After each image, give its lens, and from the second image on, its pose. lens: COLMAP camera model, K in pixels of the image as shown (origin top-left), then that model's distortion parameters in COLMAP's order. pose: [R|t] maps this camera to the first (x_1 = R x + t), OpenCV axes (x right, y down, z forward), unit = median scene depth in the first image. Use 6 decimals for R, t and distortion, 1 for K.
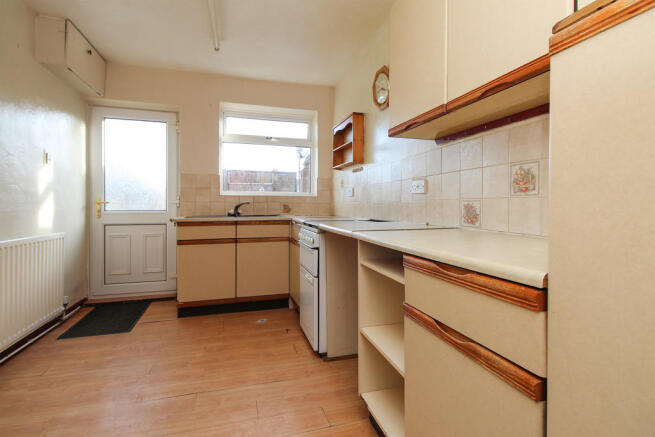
lens RADIAL K [[320.5, 0, 330.5], [0, 320.5, 202.9], [0, 0, 1]] dist [-0.001137, -0.000213]
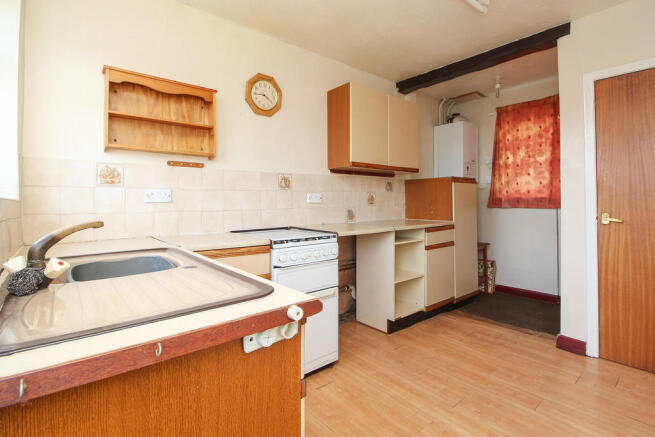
lens RADIAL K [[310.5, 0, 325.4], [0, 310.5, 196.9], [0, 0, 1]] dist [-0.002764, -0.000486]
pose [[-0.392576, 0.010170, 0.919663, -0.681099], [-0.003471, 0.999915, -0.012539, -0.026781], [-0.919713, -0.008115, -0.392507, 1.033235]]
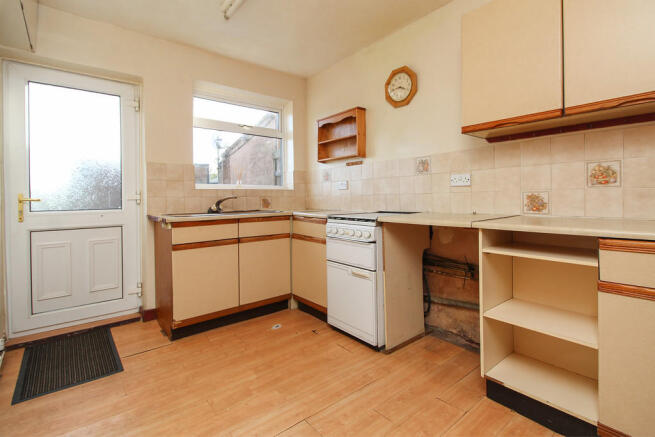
lens RADIAL K [[310.5, 0, 325.4], [0, 310.5, 196.9], [0, 0, 1]] dist [-0.002764, -0.000486]
pose [[0.925784, -0.014123, 0.377790, -0.395493], [0.013778, 0.999899, 0.003617, -0.001488], [-0.377803, 0.001856, 0.925884, 0.126166]]
